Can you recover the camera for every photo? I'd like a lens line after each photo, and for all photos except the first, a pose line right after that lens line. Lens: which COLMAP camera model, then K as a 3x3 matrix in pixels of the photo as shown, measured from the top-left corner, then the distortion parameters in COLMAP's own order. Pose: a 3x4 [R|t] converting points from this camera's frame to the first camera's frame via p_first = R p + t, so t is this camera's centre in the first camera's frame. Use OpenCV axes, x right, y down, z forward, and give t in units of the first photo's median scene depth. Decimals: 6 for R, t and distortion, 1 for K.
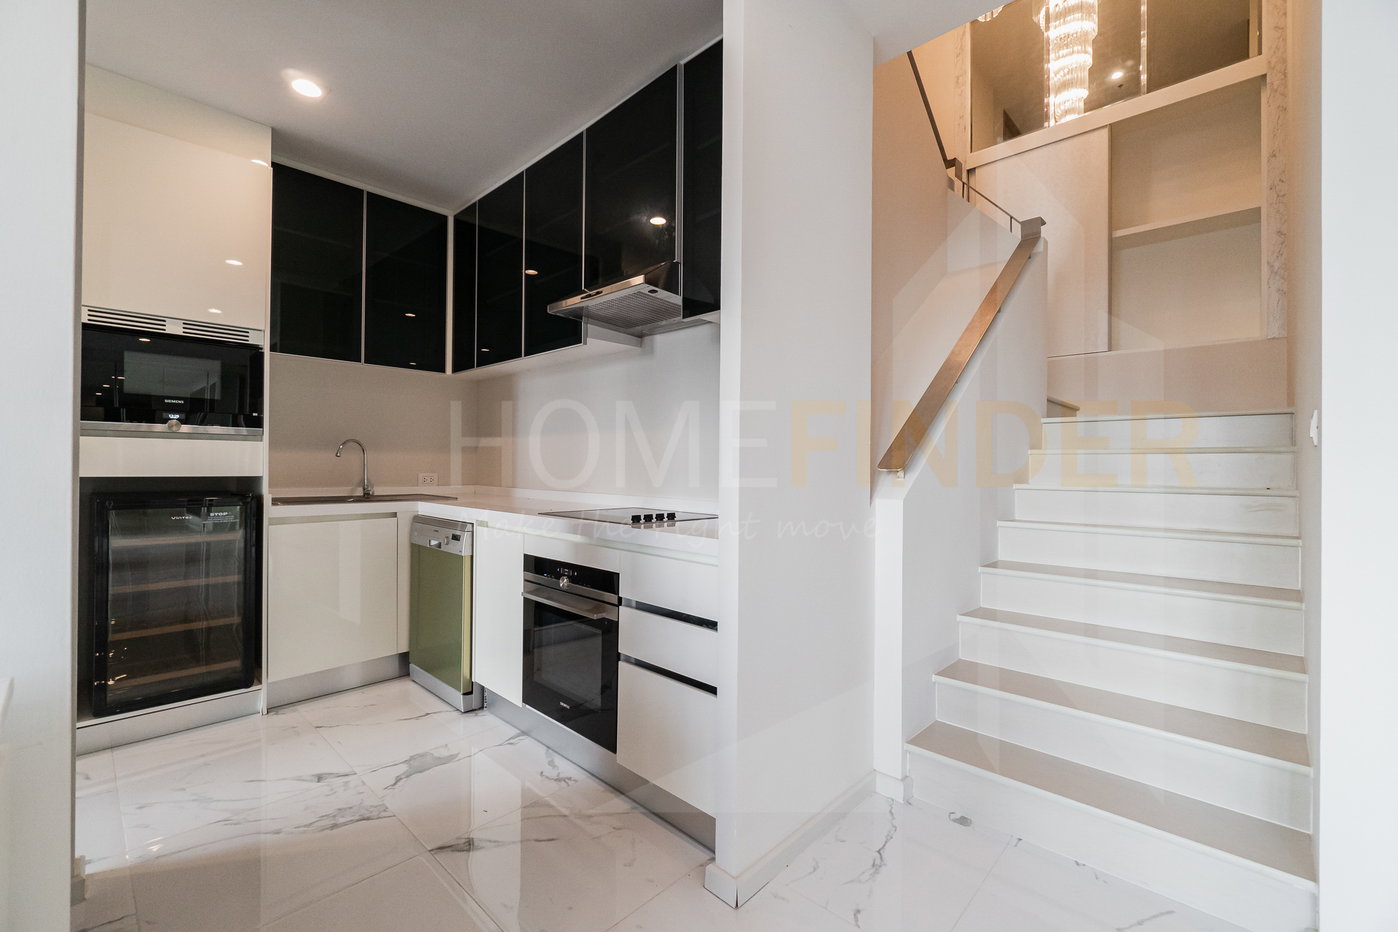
lens RADIAL K [[598.1, 0, 691.7], [0, 598.1, 465.6], [0, 0, 1]] dist [-0.000197, 0.000167]
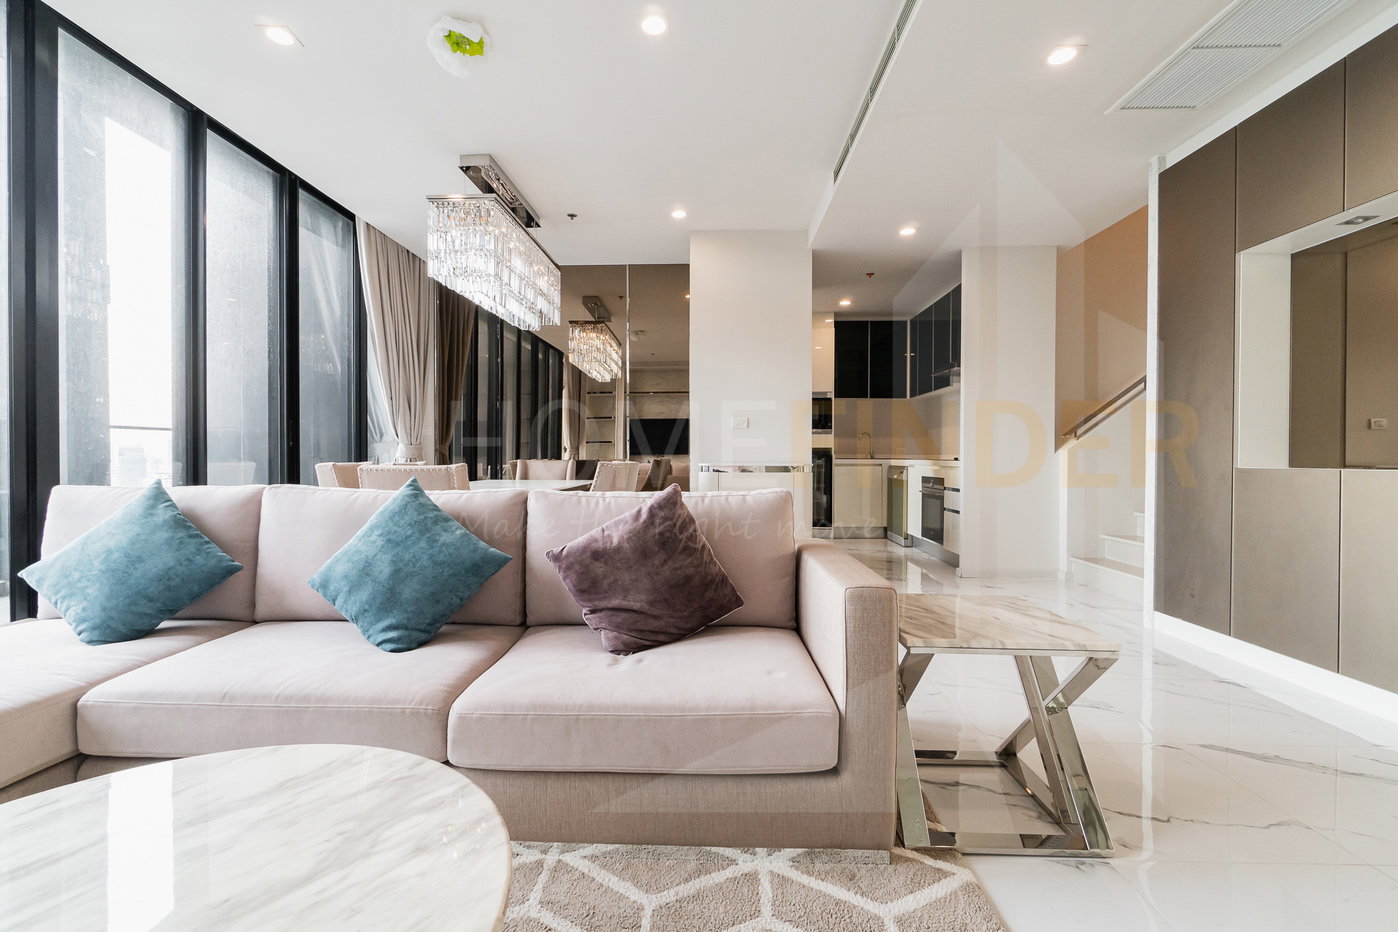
lens RADIAL K [[598.1, 0, 691.7], [0, 598.1, 465.6], [0, 0, 1]] dist [-0.000197, 0.000167]
pose [[0.666107, 0.002017, -0.745854, 0.304488], [0.006914, 0.999937, 0.008879, 0.025057], [0.745825, -0.011071, 0.666050, -0.443735]]
